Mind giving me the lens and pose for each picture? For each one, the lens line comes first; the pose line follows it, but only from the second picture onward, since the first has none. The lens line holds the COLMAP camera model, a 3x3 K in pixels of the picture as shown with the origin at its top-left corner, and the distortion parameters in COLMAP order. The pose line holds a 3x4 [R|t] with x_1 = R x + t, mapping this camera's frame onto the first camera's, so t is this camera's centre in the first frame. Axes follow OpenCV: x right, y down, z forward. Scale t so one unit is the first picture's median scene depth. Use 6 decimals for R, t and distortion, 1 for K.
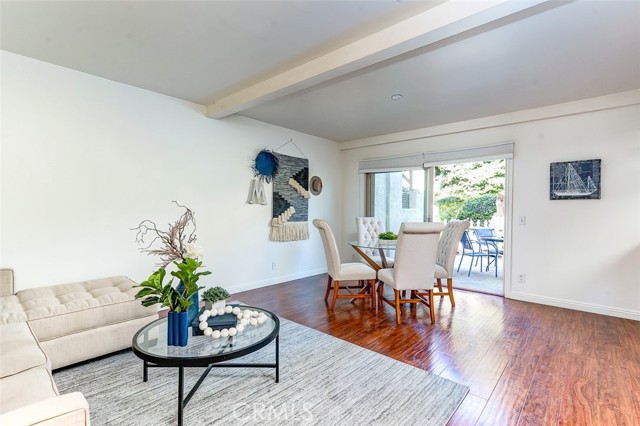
lens RADIAL K [[303.9, 0, 320.0], [0, 303.9, 213.0], [0, 0, 1]] dist [0.017501, 0.000595]
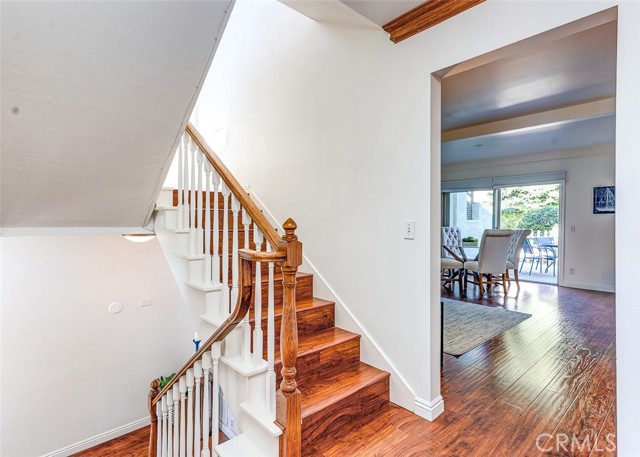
lens RADIAL K [[330.7, 0, 320.0], [0, 330.7, 228.5], [0, 0, 1]] dist [0.045204, -0.000022]
pose [[0.995074, -0.003138, -0.099090, -0.195991], [0.004099, 0.999947, 0.009496, 0.002674], [0.099055, -0.009856, 0.995033, -0.388293]]
